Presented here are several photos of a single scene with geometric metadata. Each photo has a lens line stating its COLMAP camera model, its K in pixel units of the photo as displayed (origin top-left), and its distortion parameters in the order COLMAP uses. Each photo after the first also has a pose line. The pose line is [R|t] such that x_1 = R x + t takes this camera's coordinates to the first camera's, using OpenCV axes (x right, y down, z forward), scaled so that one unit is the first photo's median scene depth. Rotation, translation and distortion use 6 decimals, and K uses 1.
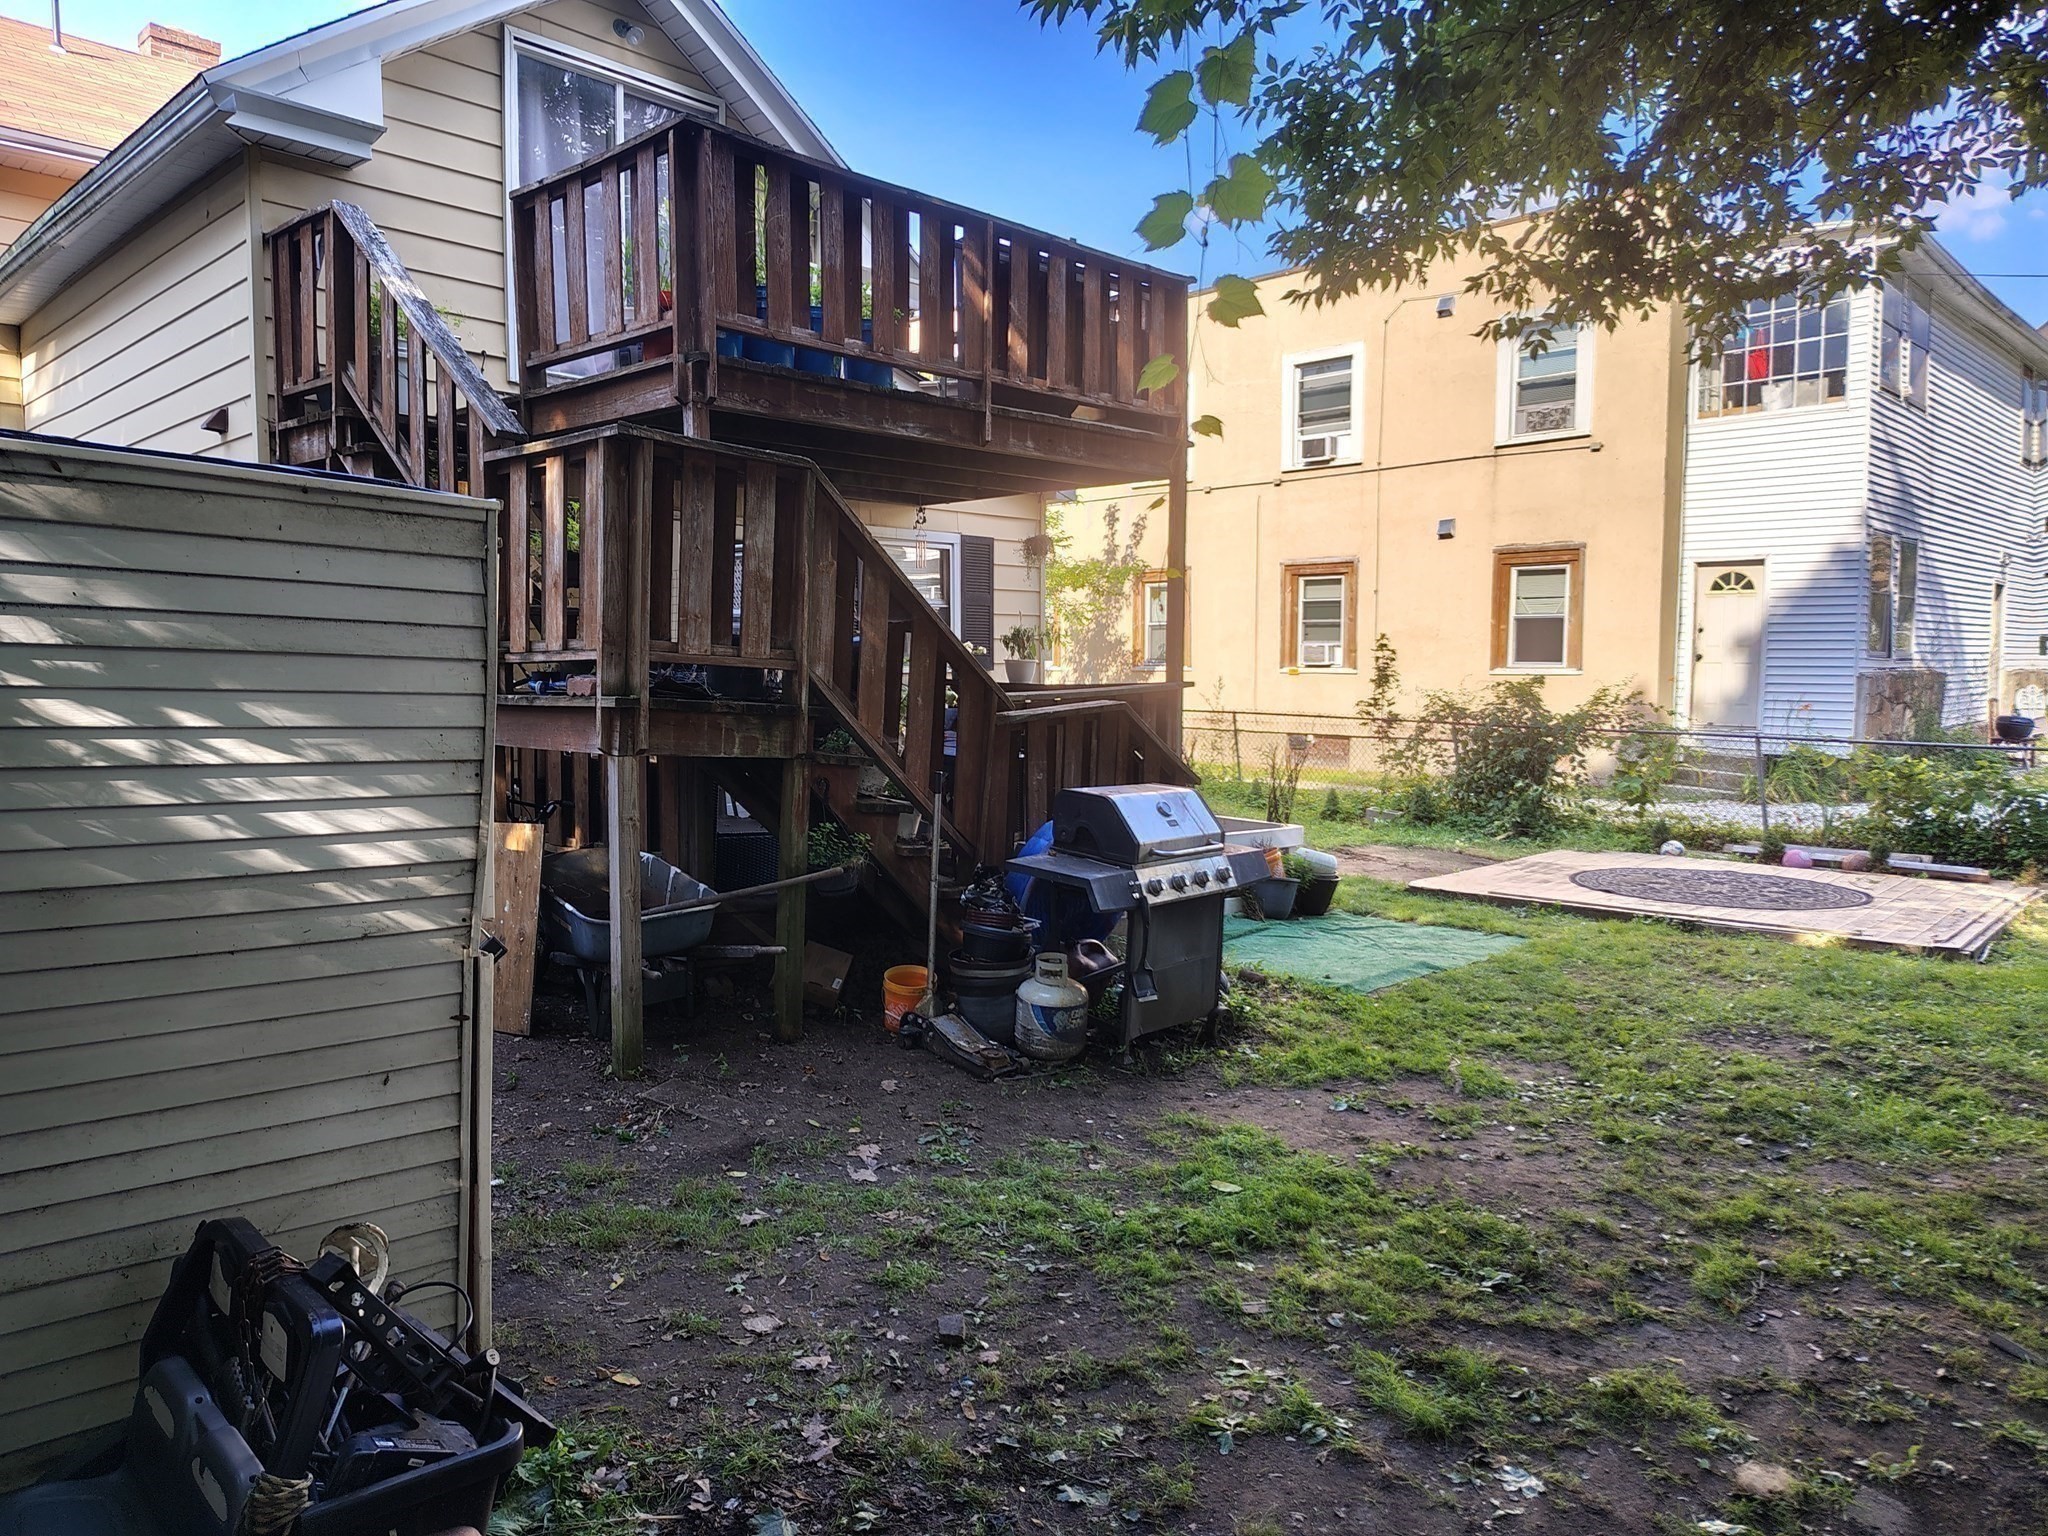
lens RADIAL K [[1452.2, 0, 1026.1], [0, 1452.2, 769.5], [0, 0, 1]] dist [0.013774, 0.002268]
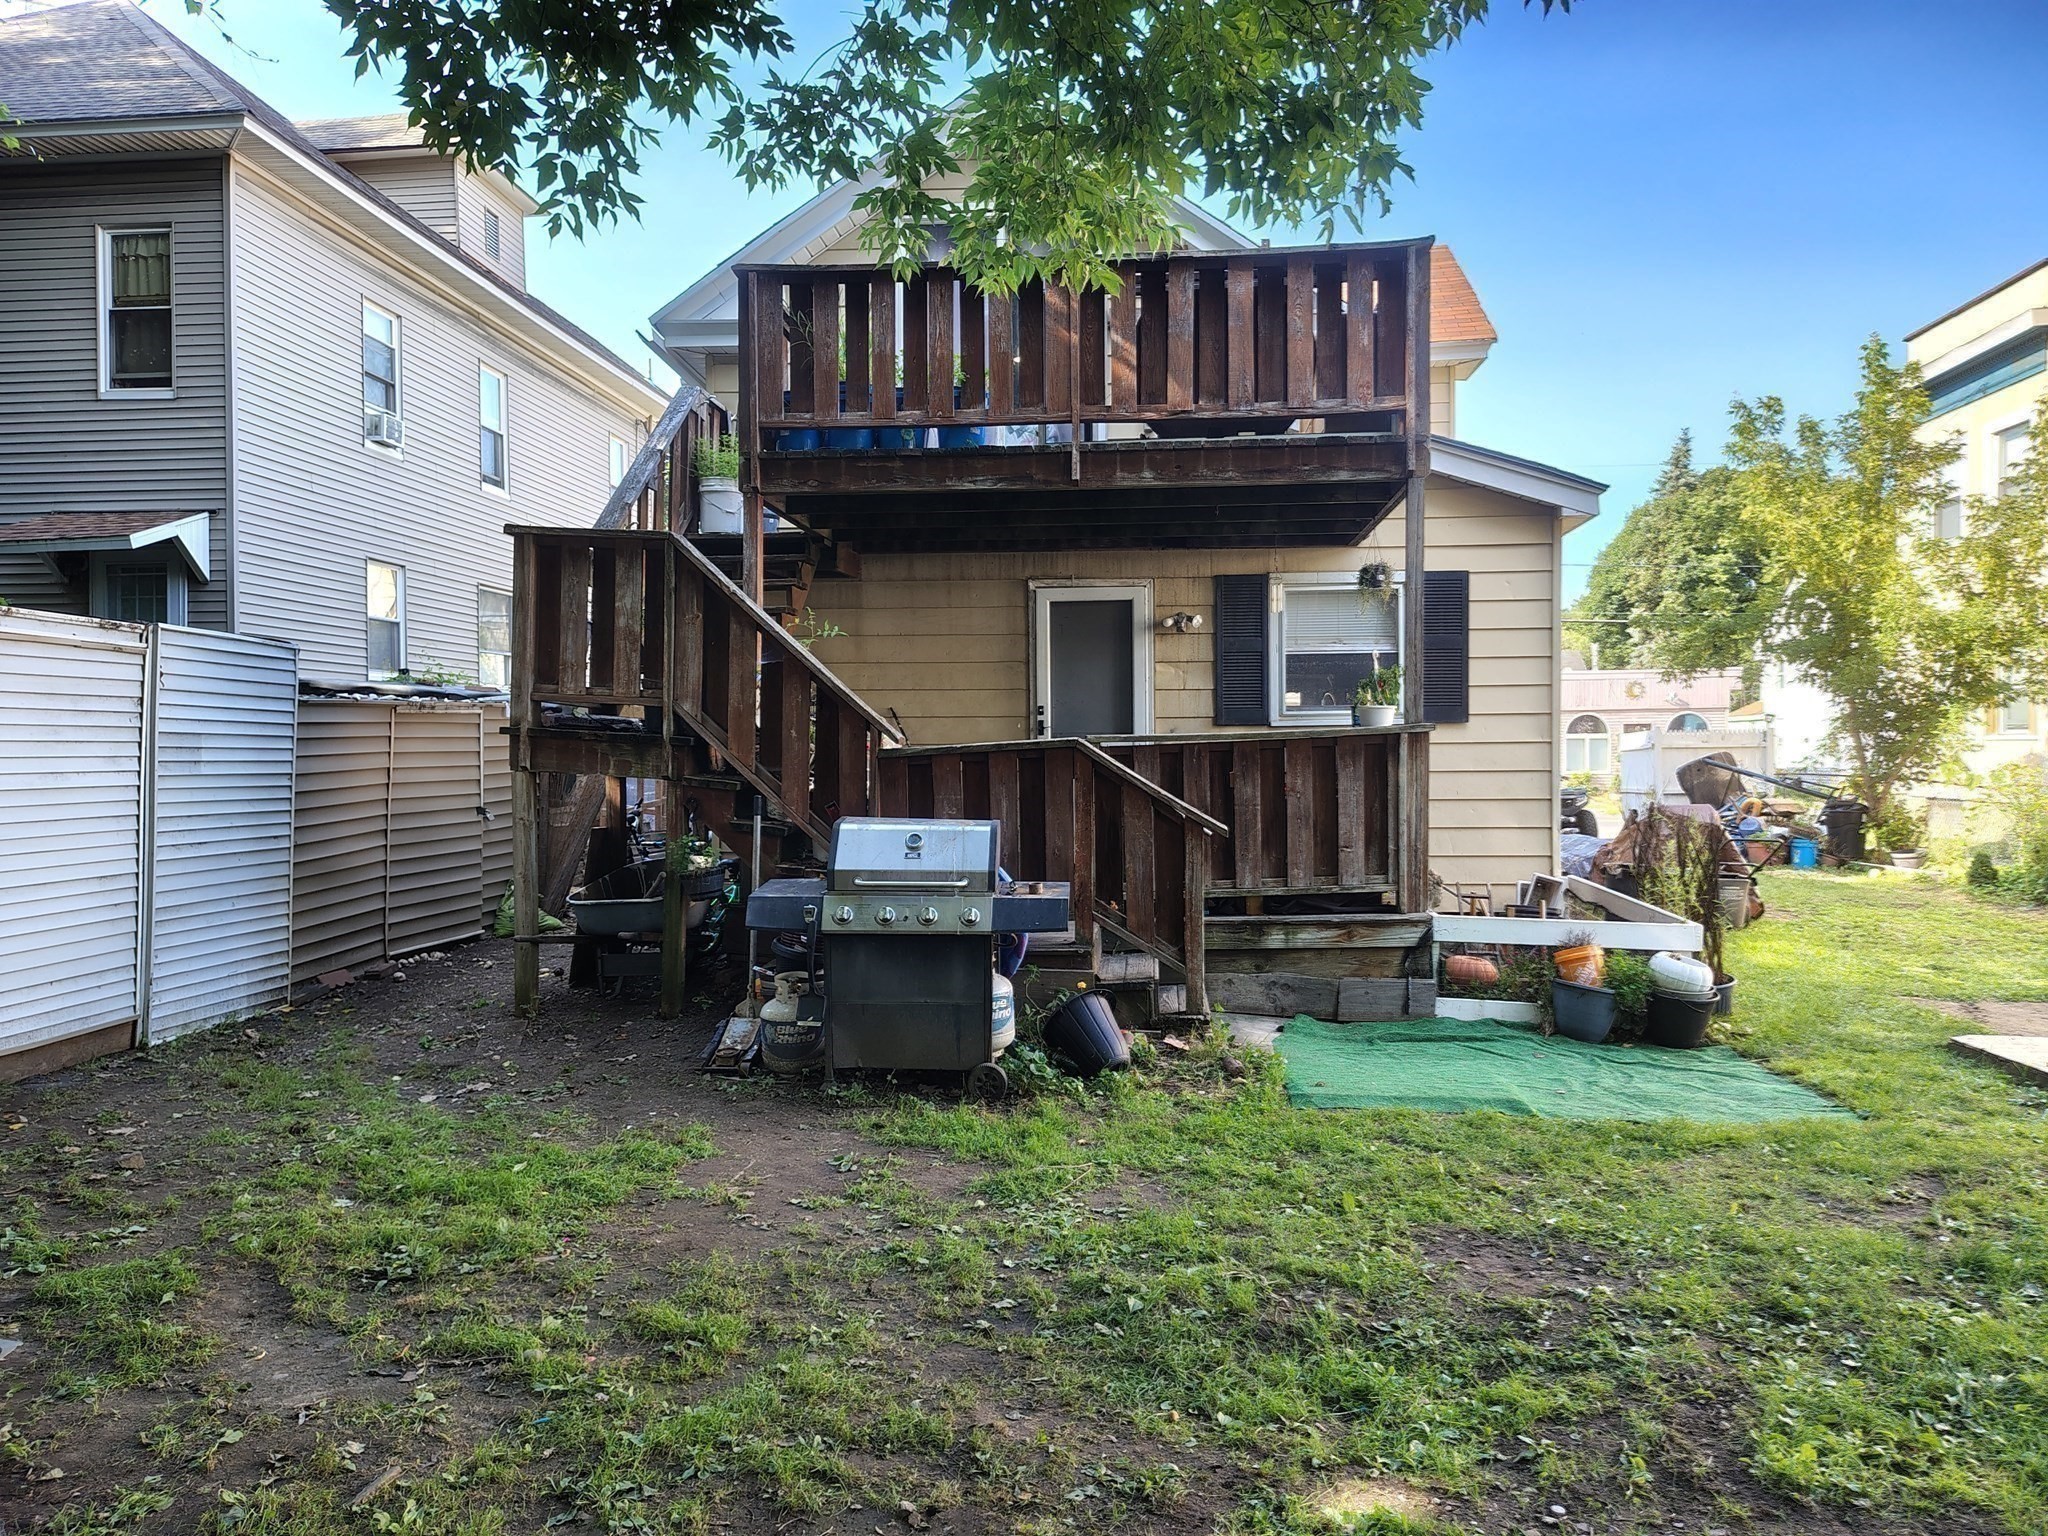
lens RADIAL K [[1452.2, 0, 1028.6], [0, 1452.2, 759.3], [0, 0, 1]] dist [0.013774, 0.002268]
pose [[0.633119, -0.006816, -0.774025, 0.755882], [-0.047665, 0.997720, -0.047774, 0.014014], [0.772586, 0.067140, 0.631351, 0.379541]]
